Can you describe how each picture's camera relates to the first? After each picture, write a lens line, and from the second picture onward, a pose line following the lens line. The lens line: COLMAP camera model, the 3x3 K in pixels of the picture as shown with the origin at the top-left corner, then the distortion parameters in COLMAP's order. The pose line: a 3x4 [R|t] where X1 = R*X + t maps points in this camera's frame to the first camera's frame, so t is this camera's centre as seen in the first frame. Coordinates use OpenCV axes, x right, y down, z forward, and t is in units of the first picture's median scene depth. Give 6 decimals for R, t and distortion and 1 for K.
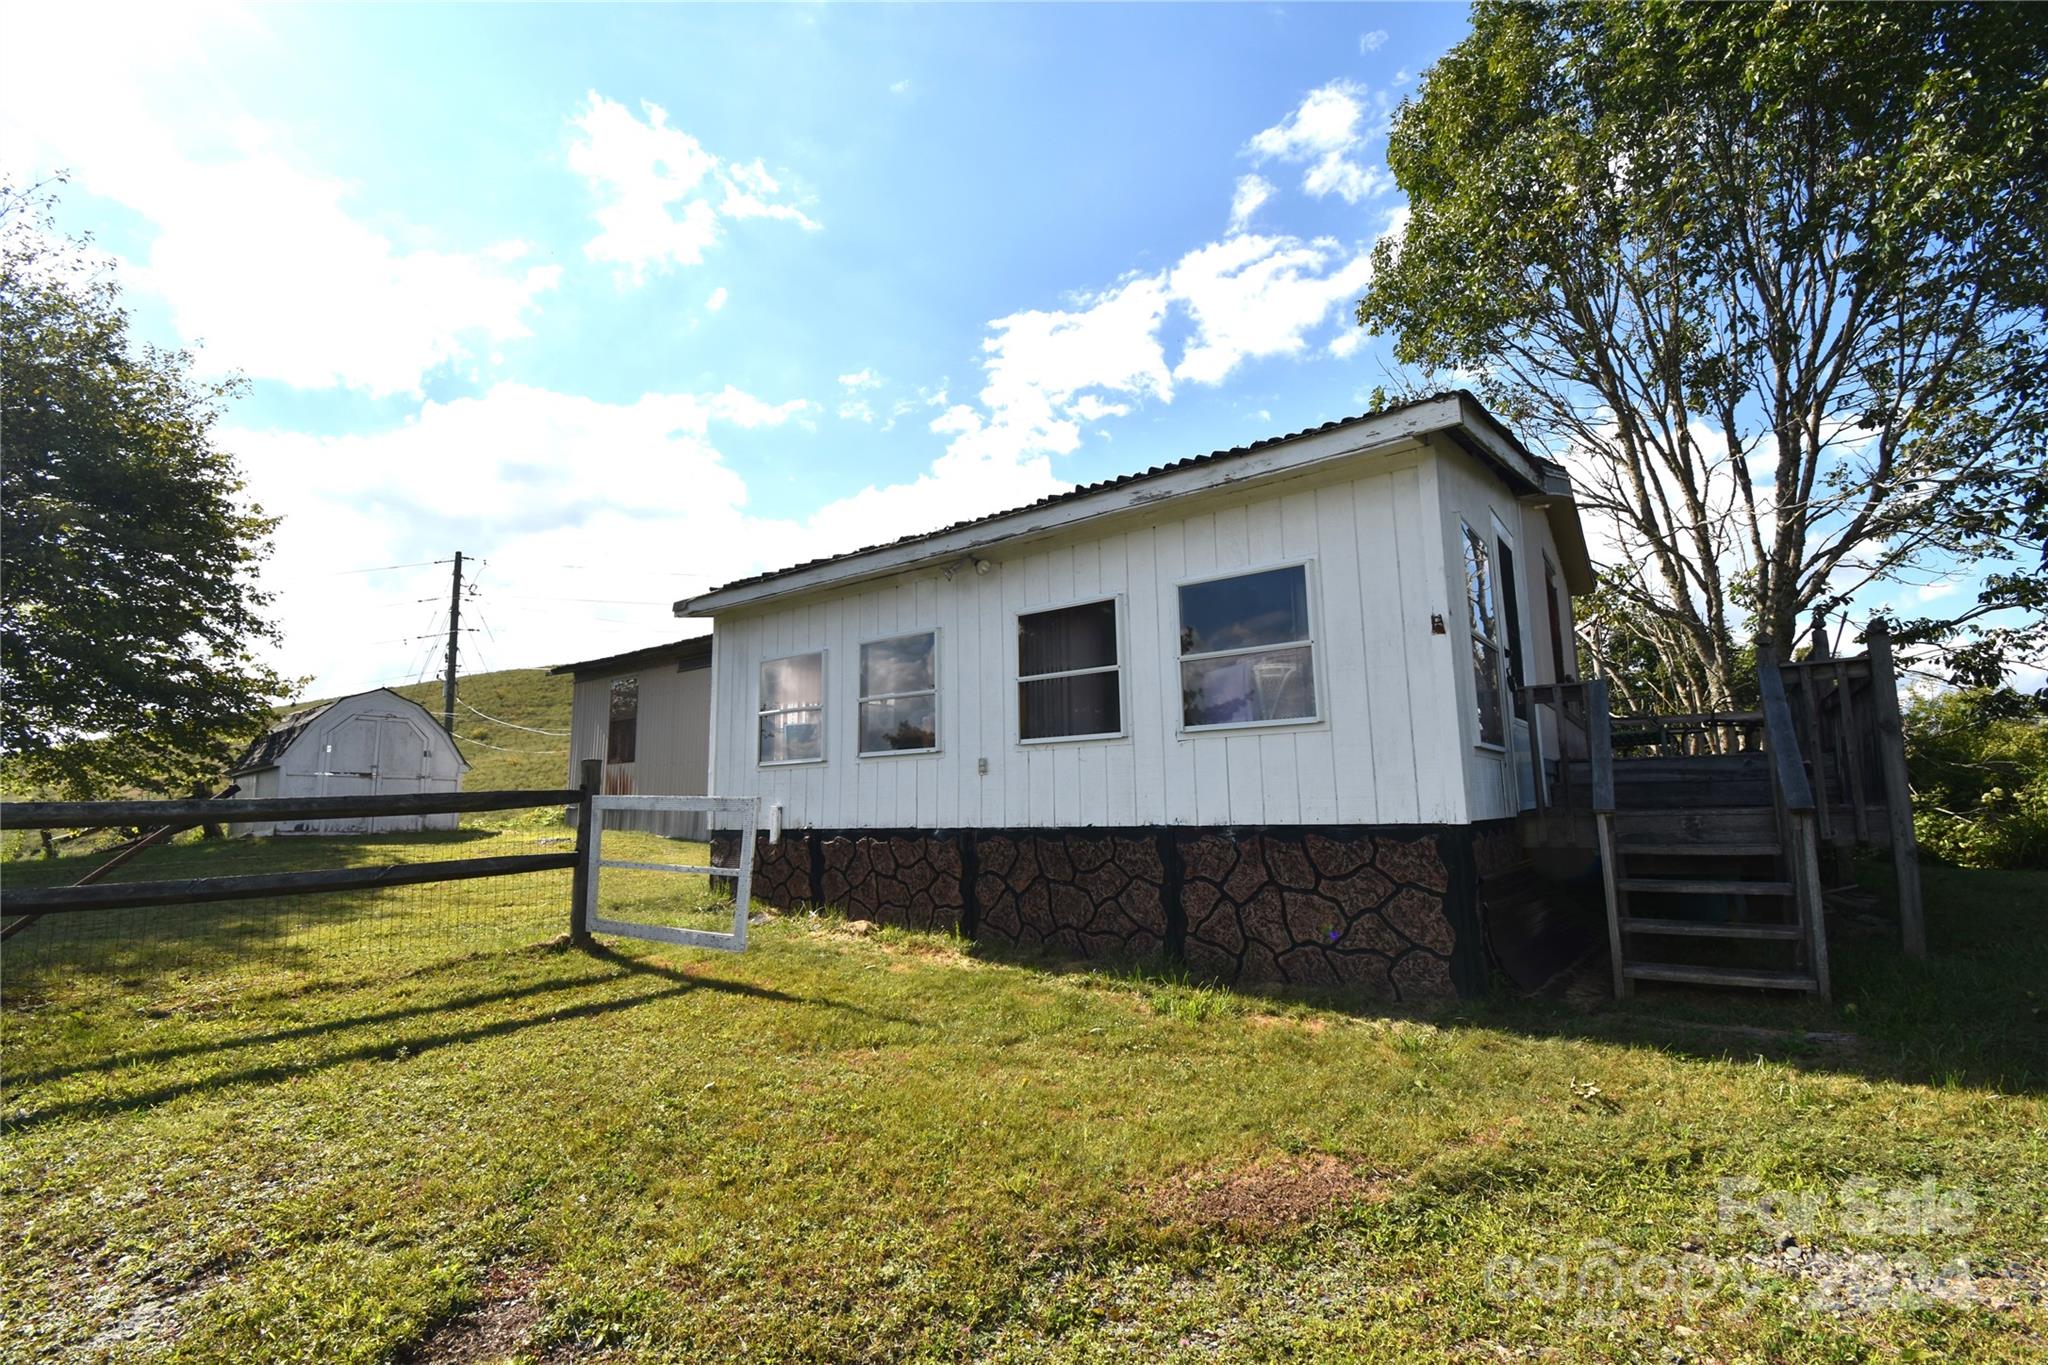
lens RADIAL K [[906.4, 0, 1030.6], [0, 906.4, 675.4], [0, 0, 1]] dist [0.023668, -0.026855]
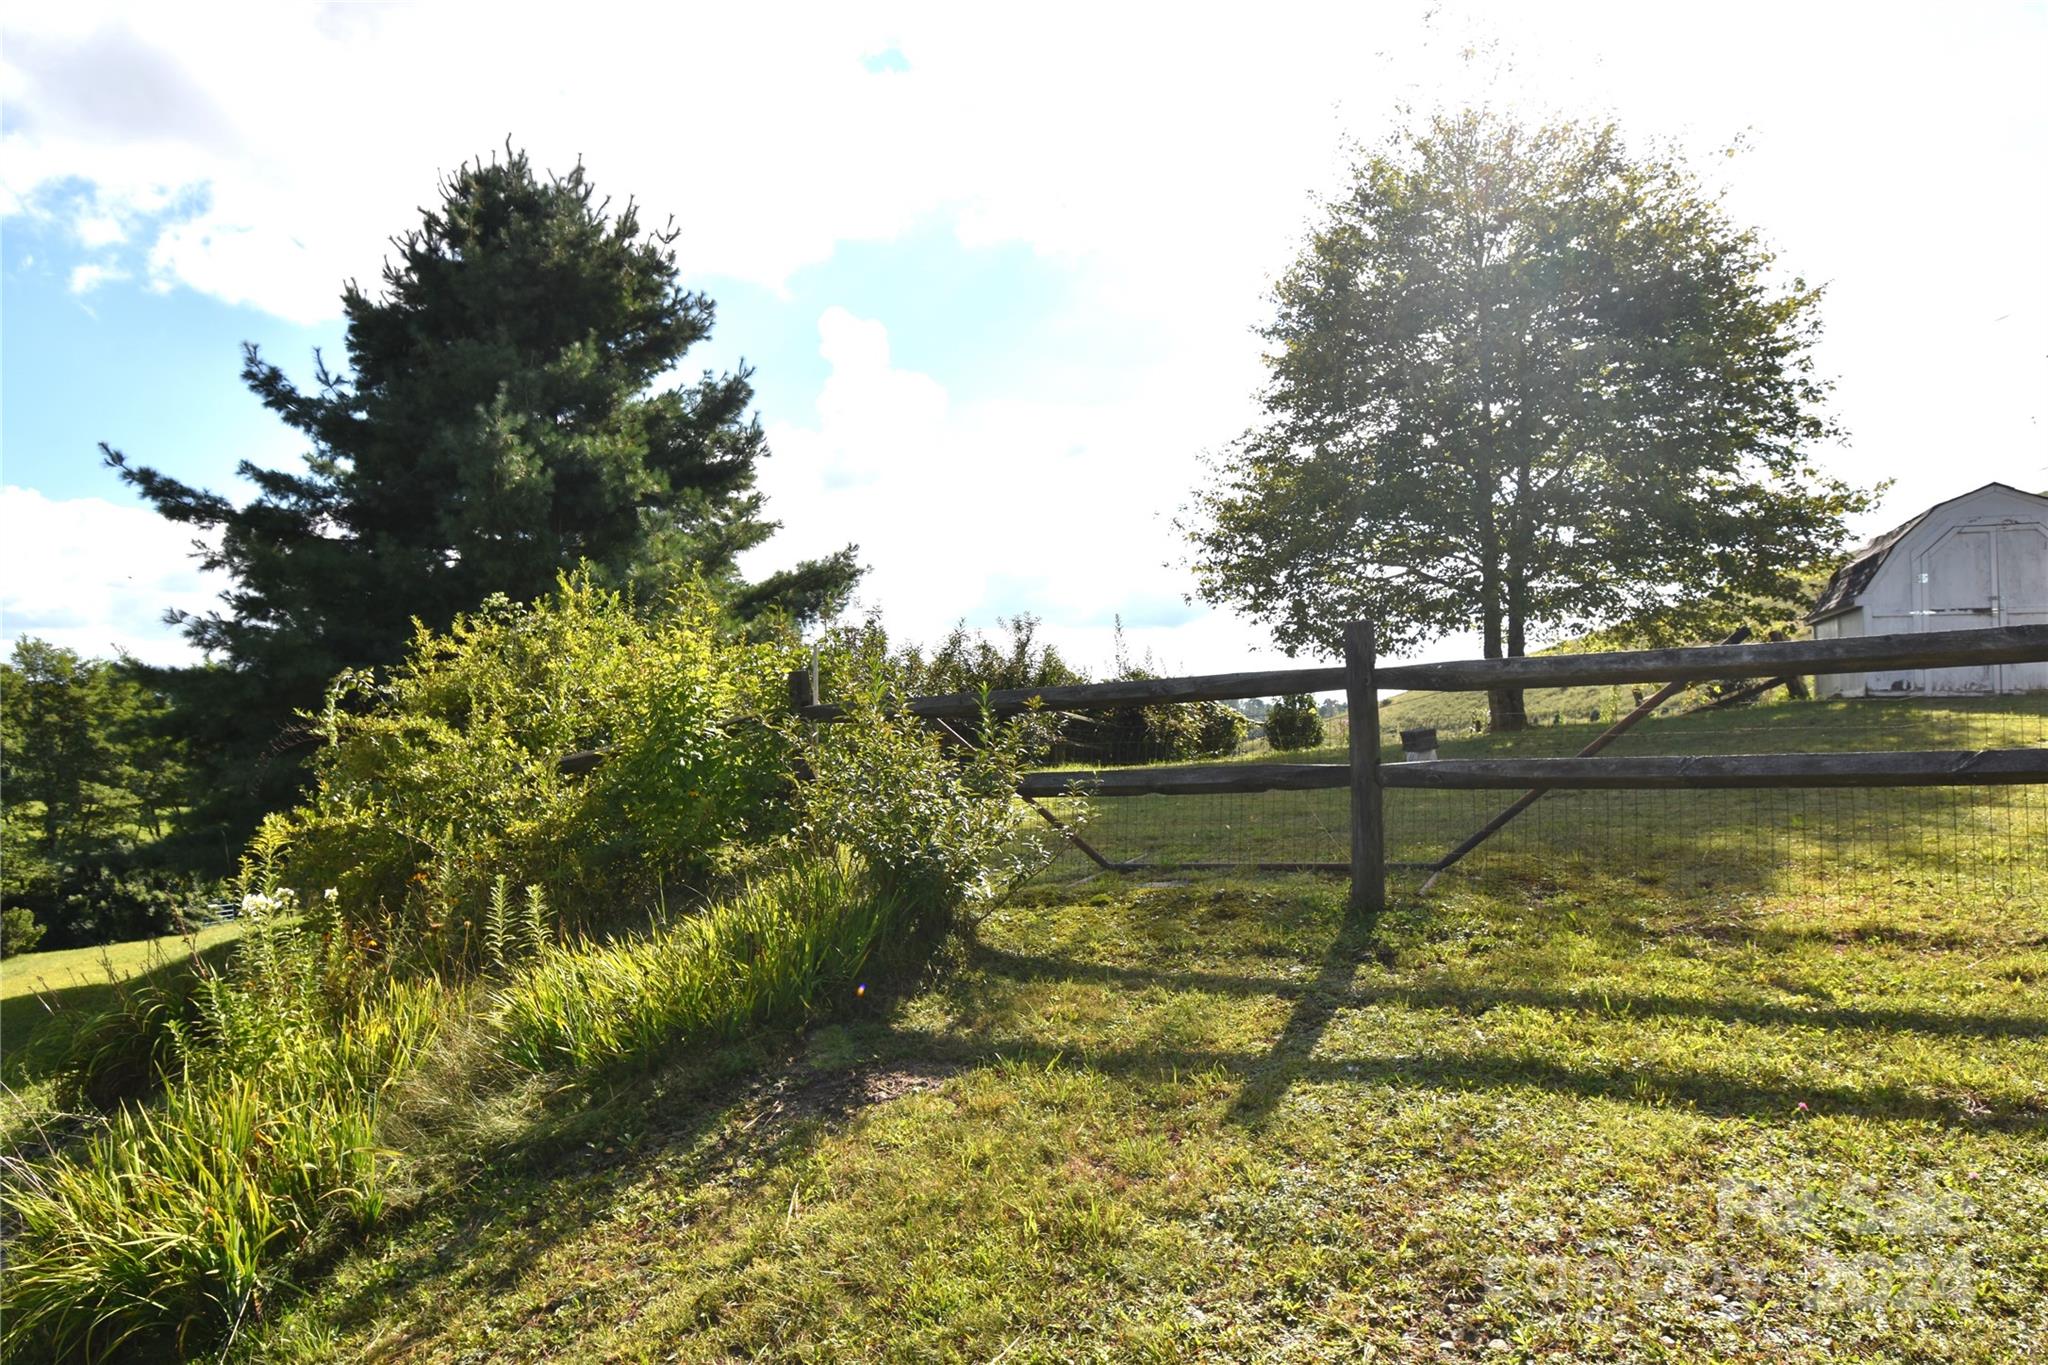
lens RADIAL K [[1117.5, 0, 1050.5], [0, 1117.5, 672.7], [0, 0, 1]] dist [0.036617, -0.047681]
pose [[0.224120, -0.007922, -0.974529, -0.133327], [0.157090, 0.987184, 0.028103, 0.045806], [0.961817, -0.159388, 0.222492, 0.267693]]
